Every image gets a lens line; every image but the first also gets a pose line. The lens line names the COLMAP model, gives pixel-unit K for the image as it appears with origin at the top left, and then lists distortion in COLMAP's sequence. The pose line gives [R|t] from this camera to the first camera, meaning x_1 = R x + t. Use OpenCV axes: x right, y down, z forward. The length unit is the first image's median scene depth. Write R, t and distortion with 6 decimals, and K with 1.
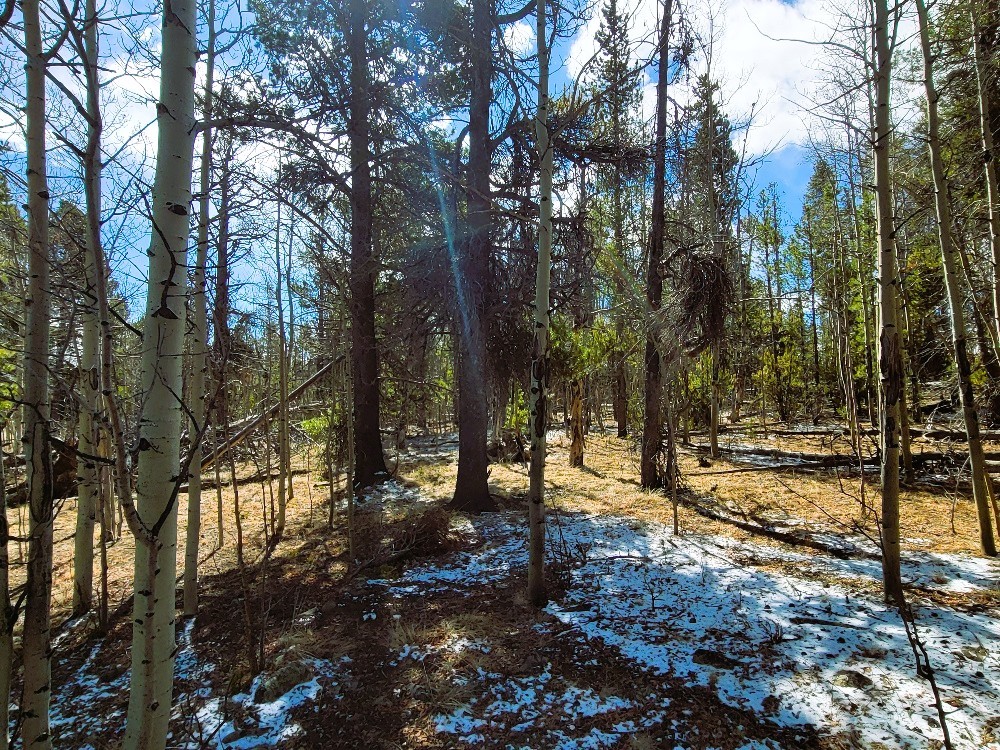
lens RADIAL K [[698.2, 0, 499.6], [0, 698.2, 374.7], [0, 0, 1]] dist [-0.002149, -0.000350]
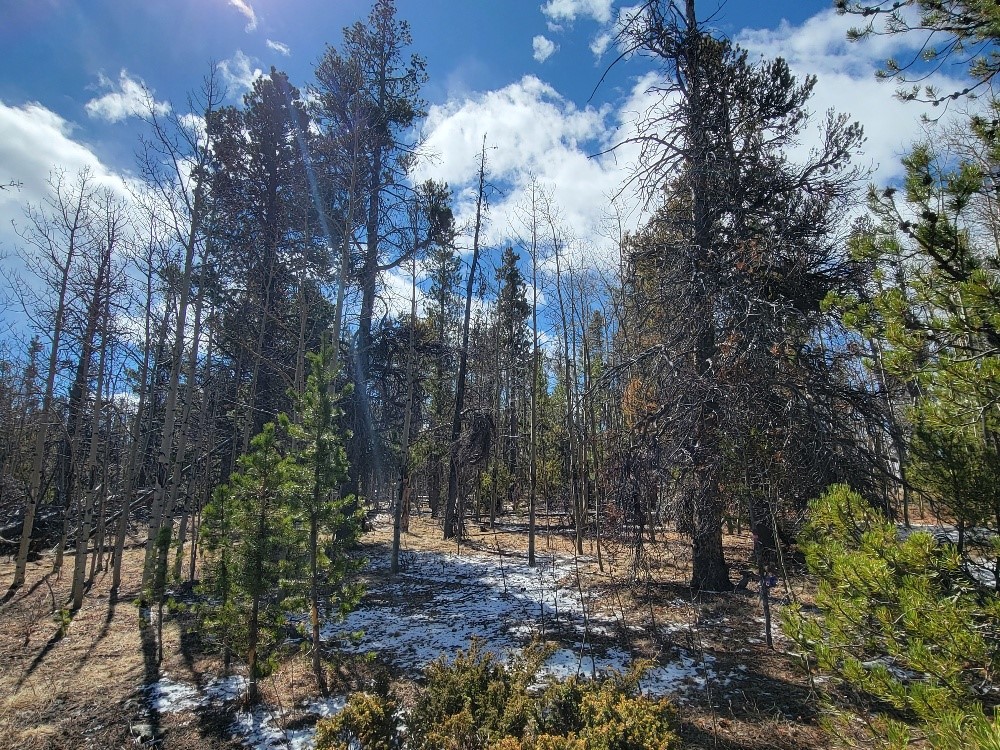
lens RADIAL K [[698.2, 0, 501.0], [0, 698.2, 374.1], [0, 0, 1]] dist [-0.002149, -0.000350]
pose [[0.964448, 0.075700, 0.253200, -0.133014], [-0.041001, 0.989356, -0.139619, -0.009416], [-0.261074, 0.124273, 0.957286, -0.762236]]
